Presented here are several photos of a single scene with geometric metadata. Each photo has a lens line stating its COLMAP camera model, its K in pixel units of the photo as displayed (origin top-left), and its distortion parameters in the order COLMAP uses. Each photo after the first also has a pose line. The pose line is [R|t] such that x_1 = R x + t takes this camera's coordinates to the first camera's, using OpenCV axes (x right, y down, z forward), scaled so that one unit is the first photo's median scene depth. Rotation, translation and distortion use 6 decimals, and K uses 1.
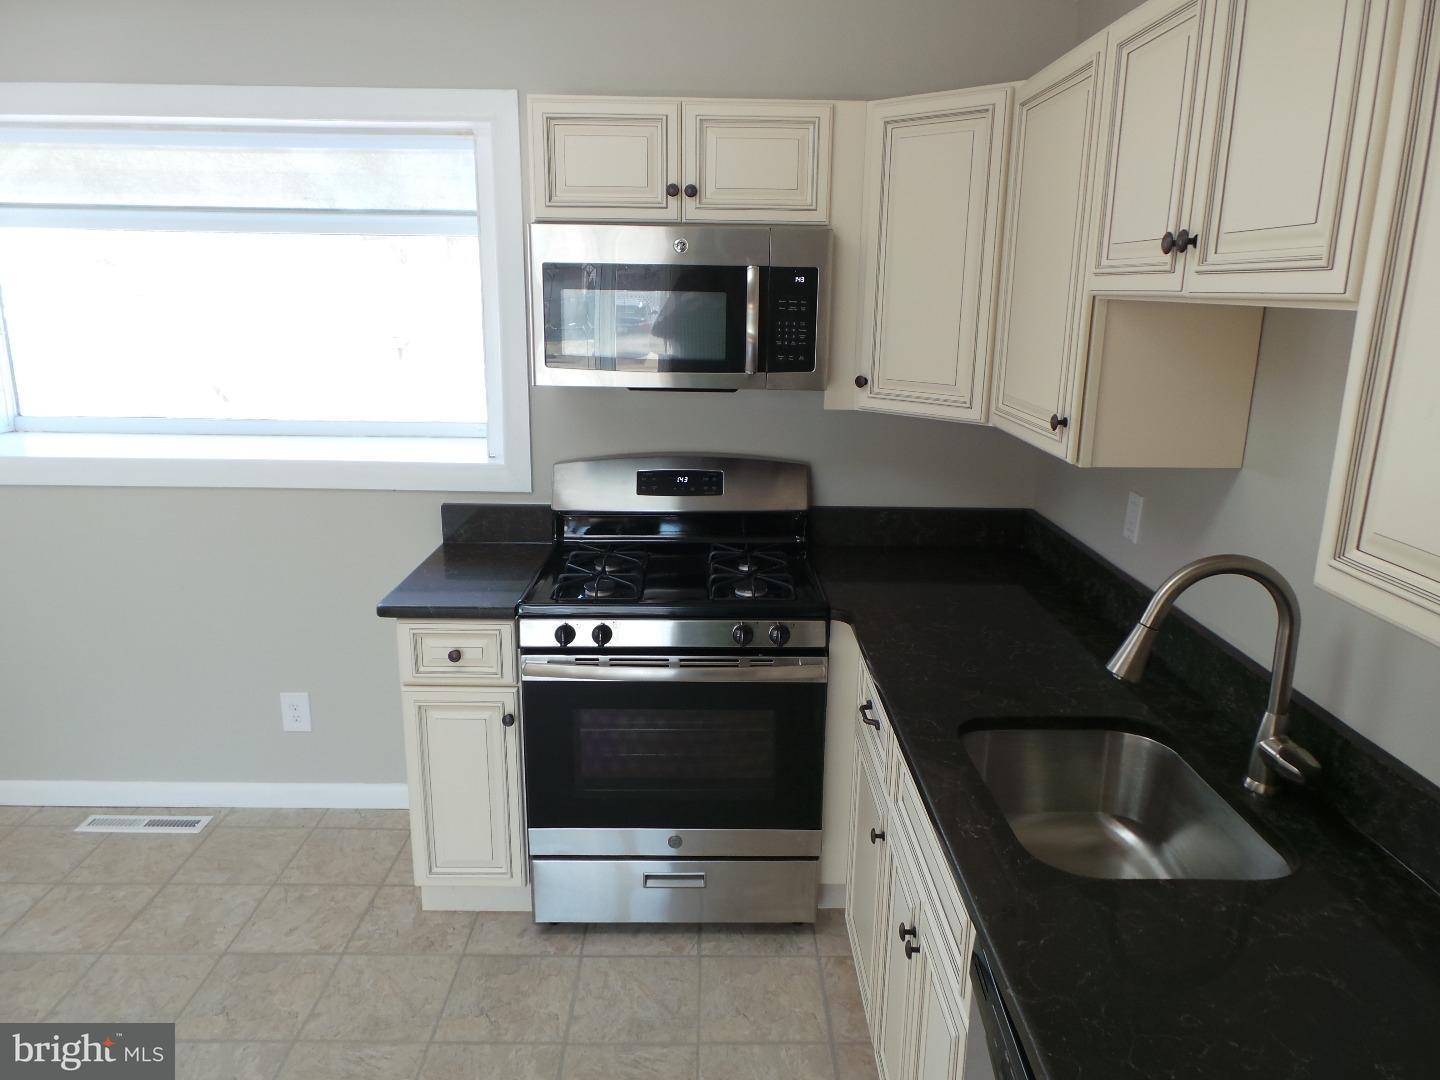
lens RADIAL K [[1001.4, 0, 717.2], [0, 1001.4, 546.3], [0, 0, 1]] dist [0.000817, -0.001181]
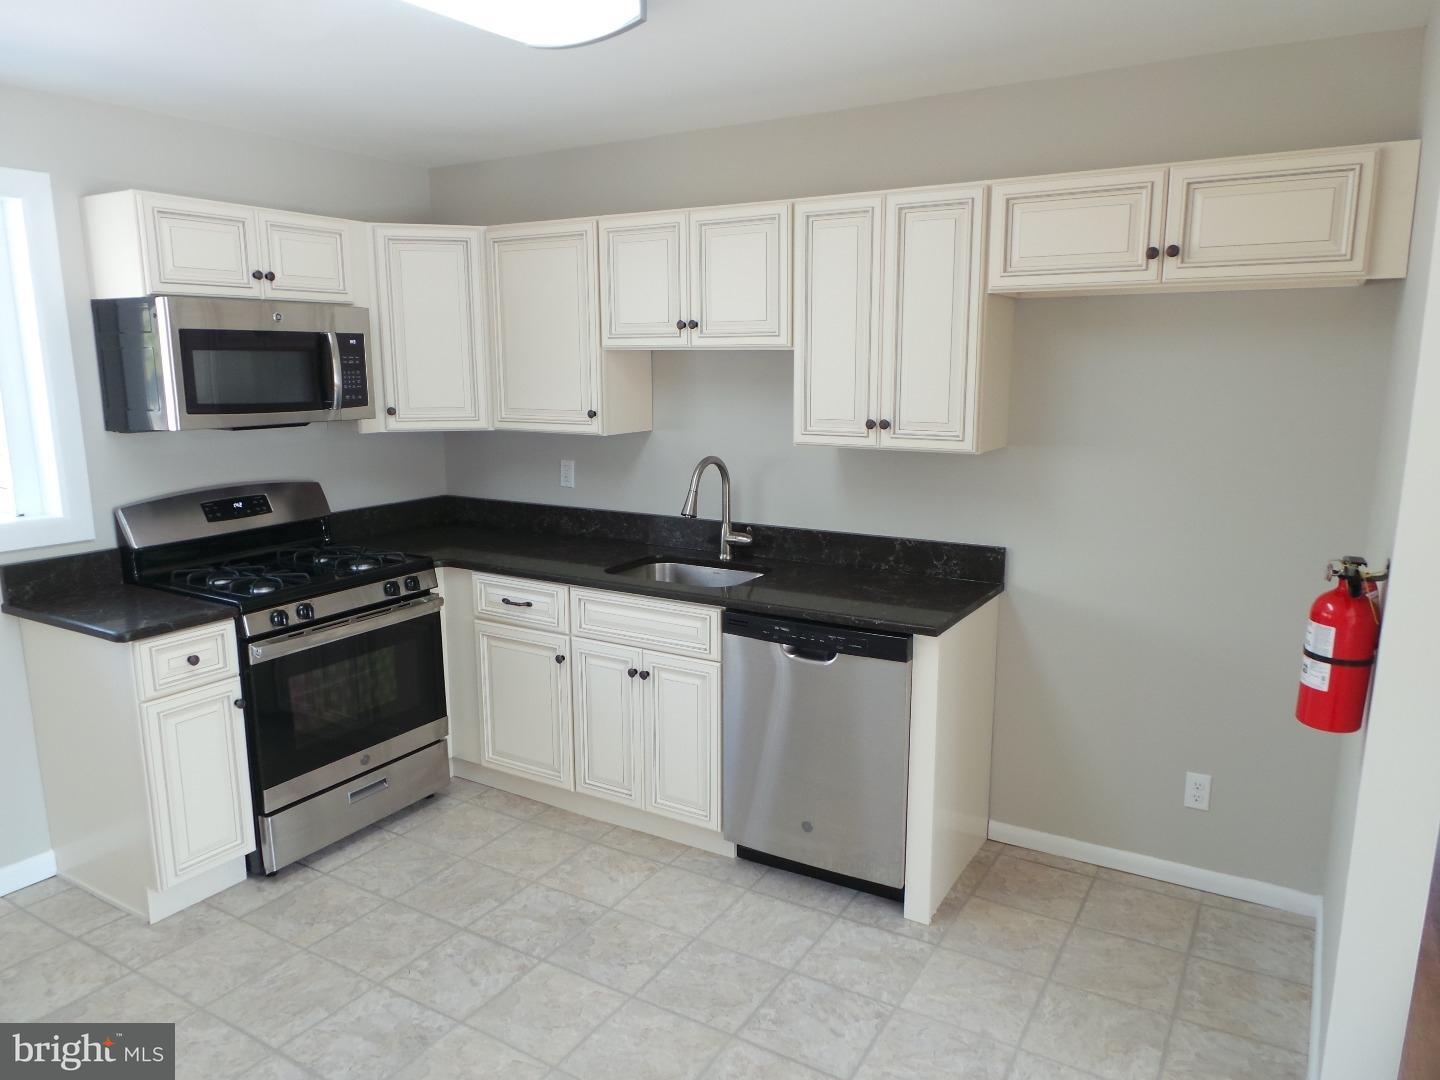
lens RADIAL K [[984.7, 0, 722.3], [0, 984.7, 548.1], [0, 0, 1]] dist [-0.005182, -0.000374]
pose [[0.523945, -0.174564, 0.833672, -0.862139], [0.223016, 0.972743, 0.063524, 0.046604], [-0.822037, 0.152639, 0.548594, -0.152784]]
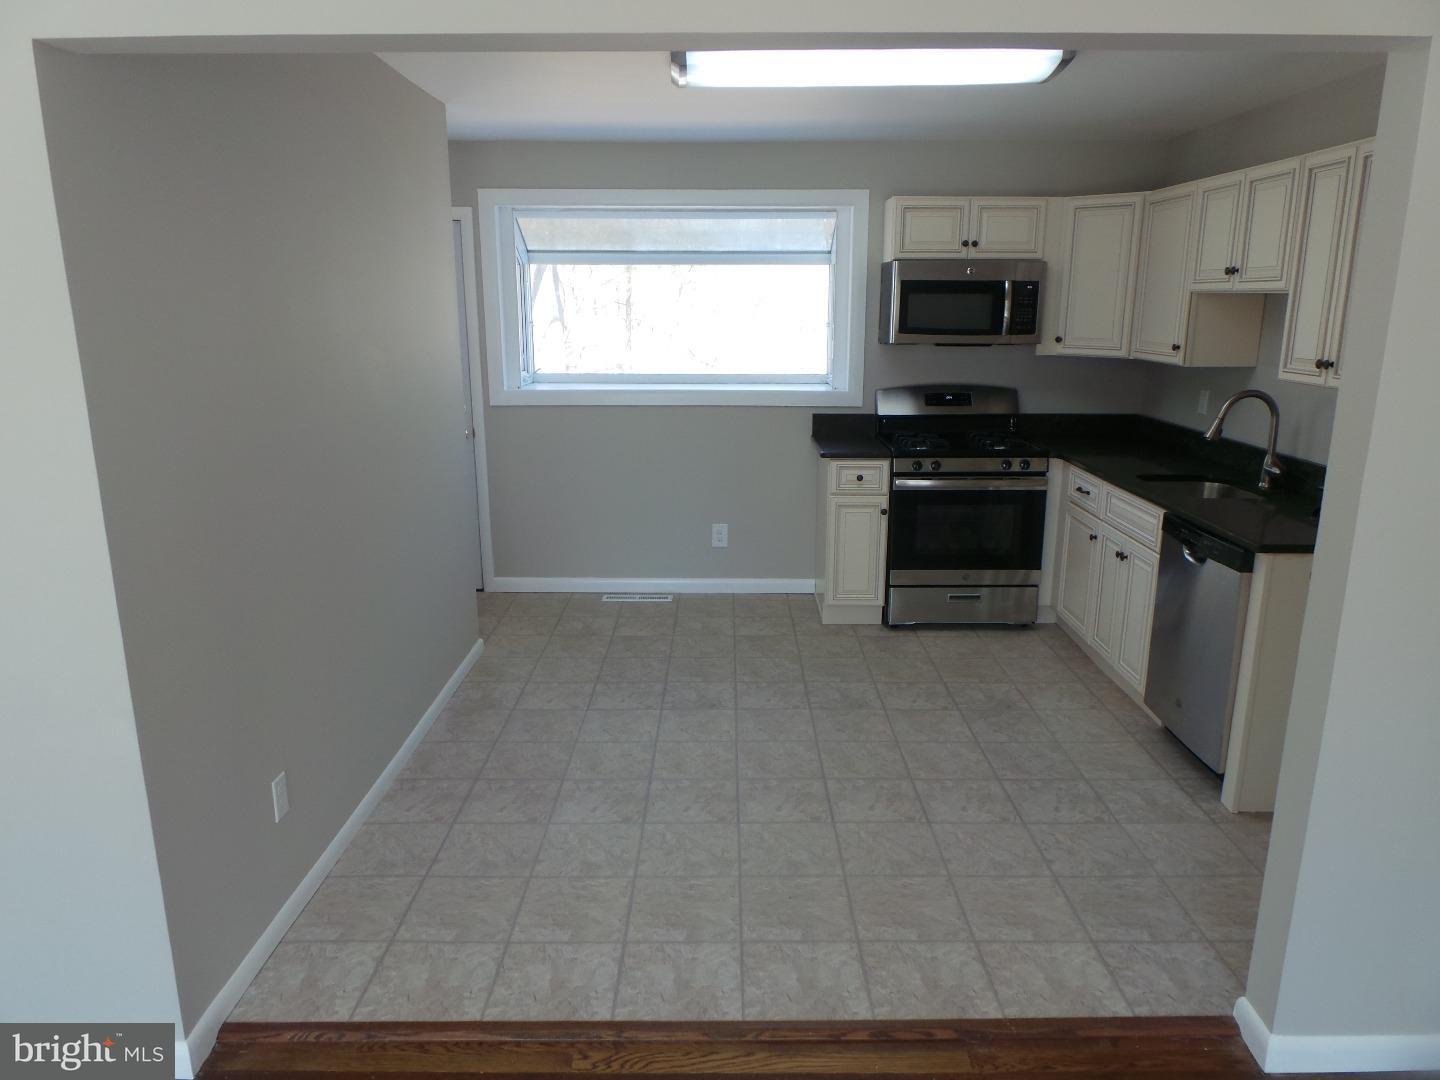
lens RADIAL K [[984.7, 0, 722.3], [0, 984.7, 548.1], [0, 0, 1]] dist [-0.005182, -0.000374]
pose [[0.999813, -0.009394, -0.016886, -0.498230], [0.009290, 0.999938, -0.006201, 0.255575], [0.016944, 0.006043, 0.999838, -0.951919]]
